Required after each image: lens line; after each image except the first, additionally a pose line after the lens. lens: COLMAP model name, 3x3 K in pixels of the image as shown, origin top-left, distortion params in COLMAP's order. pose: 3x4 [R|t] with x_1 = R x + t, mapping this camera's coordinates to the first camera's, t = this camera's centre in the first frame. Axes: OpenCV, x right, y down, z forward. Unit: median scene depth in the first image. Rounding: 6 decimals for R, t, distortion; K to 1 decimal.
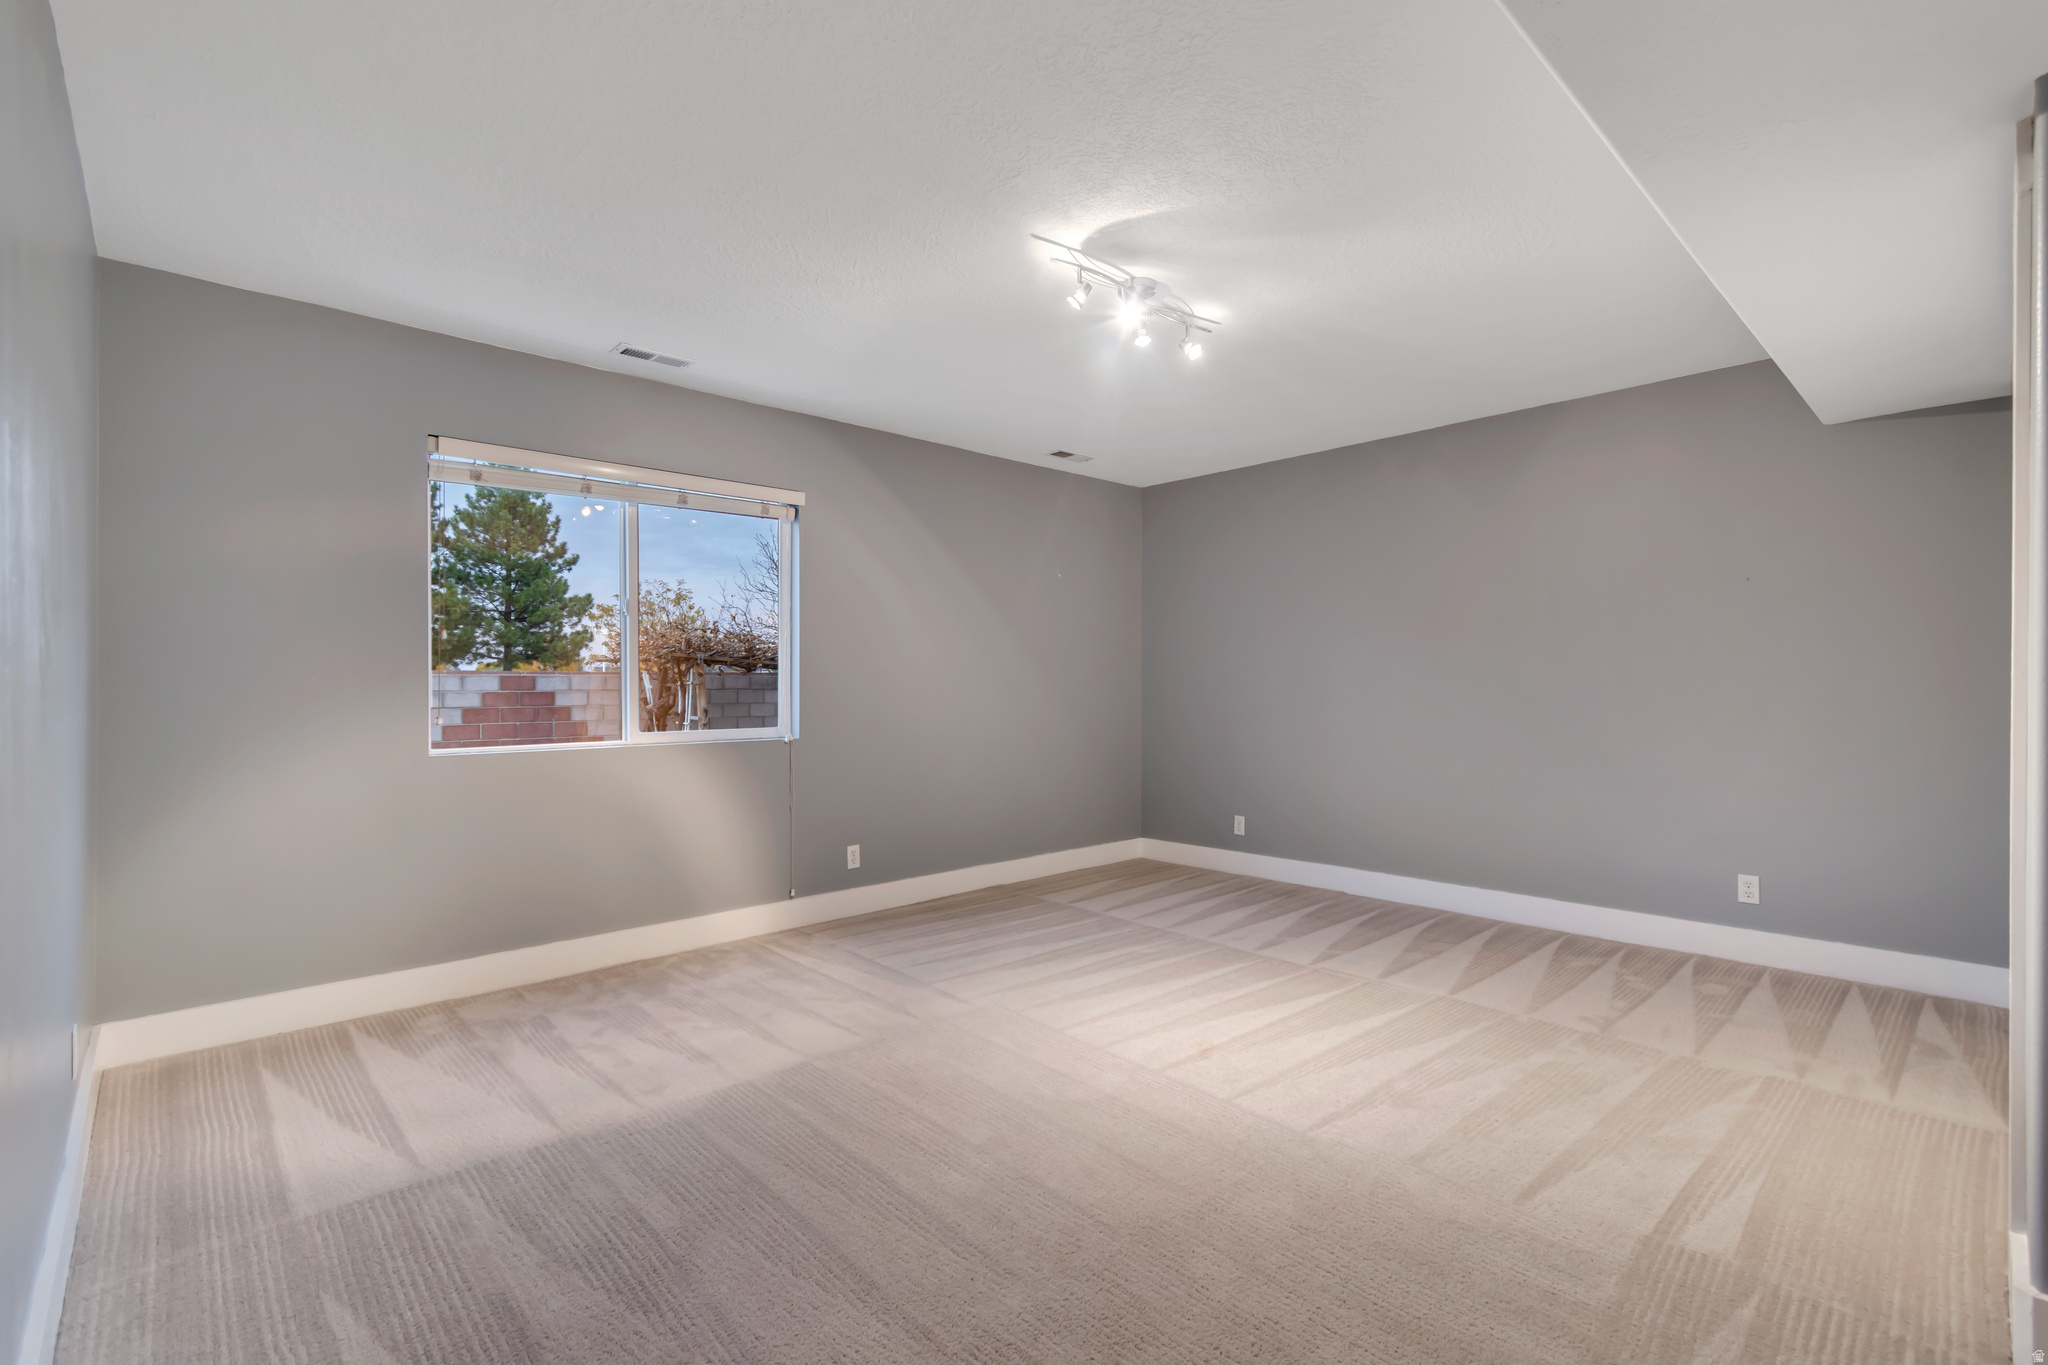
lens RADIAL K [[906.6, 0, 1025.9], [0, 906.6, 683.4], [0, 0, 1]] dist [0.012032, 0.000185]
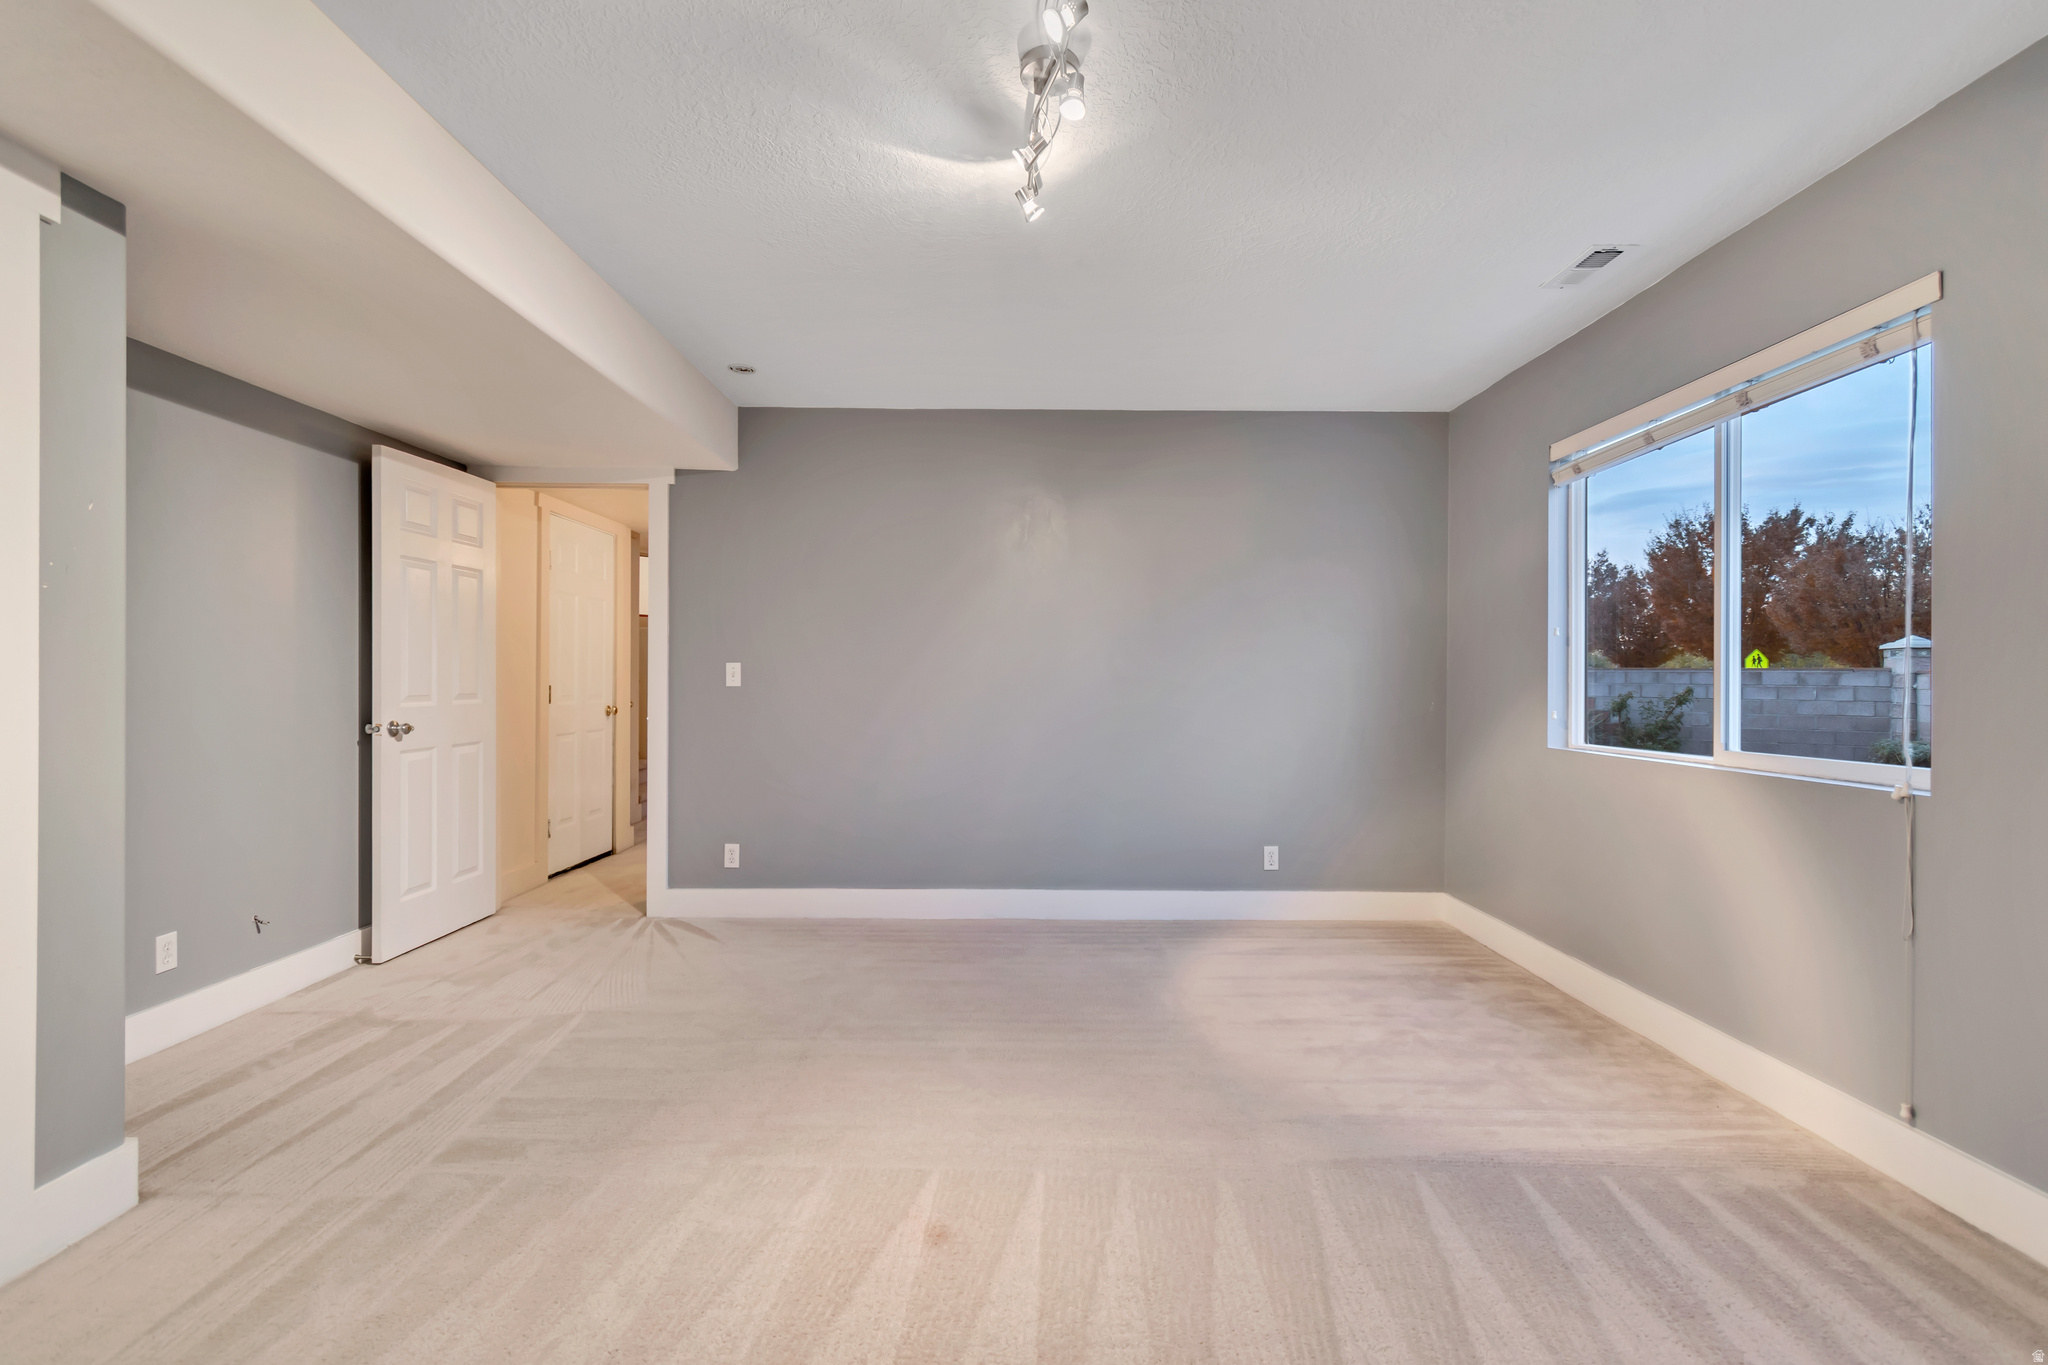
lens RADIAL K [[906.6, 0, 1029.4], [0, 906.6, 678.5], [0, 0, 1]] dist [0.012032, 0.000185]
pose [[-0.680948, -0.007320, -0.732295, 0.483559], [-0.008557, 0.999961, -0.002038, 0.005661], [0.732282, 0.004878, -0.680984, 1.144527]]
